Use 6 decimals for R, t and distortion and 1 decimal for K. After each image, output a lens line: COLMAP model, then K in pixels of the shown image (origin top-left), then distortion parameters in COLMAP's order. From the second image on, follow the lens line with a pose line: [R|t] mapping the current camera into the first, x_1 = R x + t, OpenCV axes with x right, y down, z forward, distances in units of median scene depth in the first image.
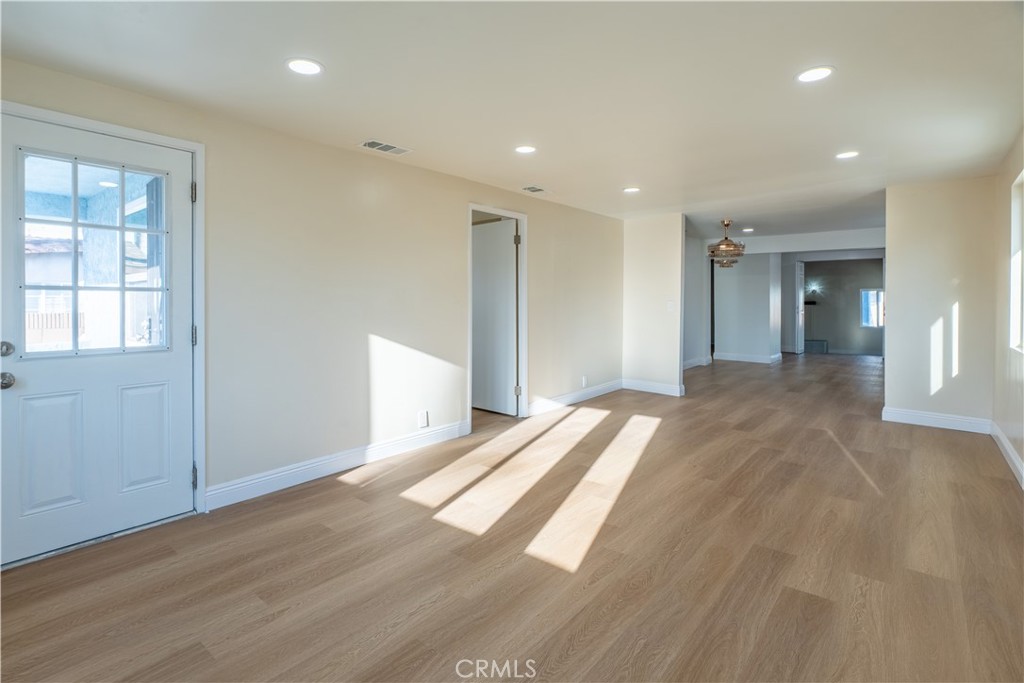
lens RADIAL K [[508.6, 0, 509.8], [0, 508.6, 306.0], [0, 0, 1]] dist [0.000130, 0.000124]
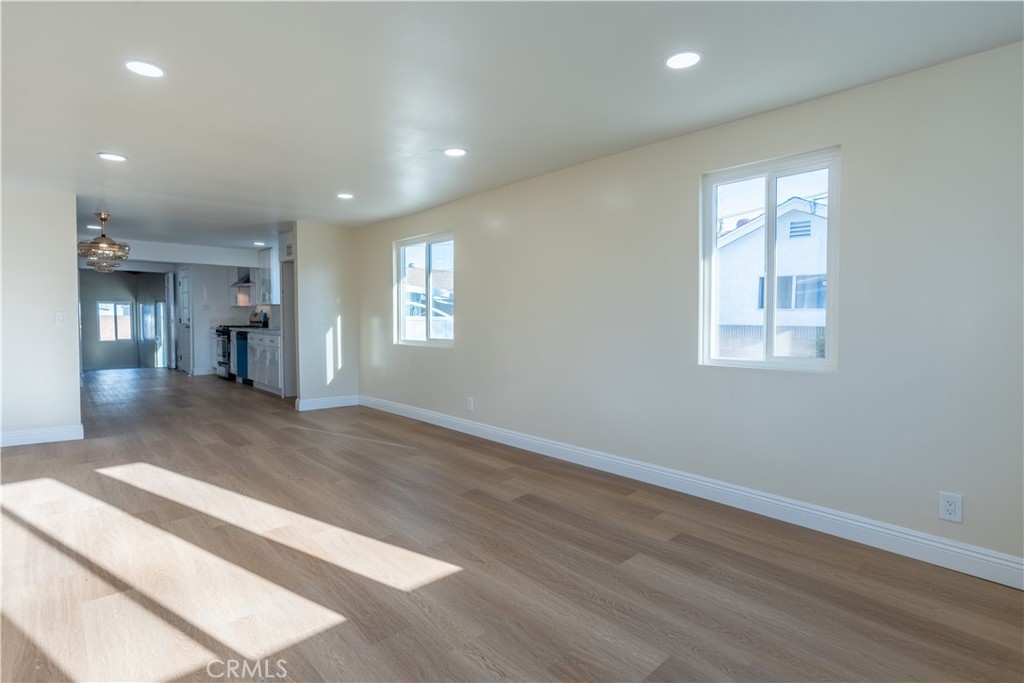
lens RADIAL K [[505.6, 0, 505.1], [0, 505.6, 336.5], [0, 0, 1]] dist [-0.006167, 0.000286]
pose [[0.114599, -0.036234, 0.992751, -0.802945], [0.003306, 0.999343, 0.036093, 0.002606], [-0.993406, -0.000854, 0.114643, 0.709130]]
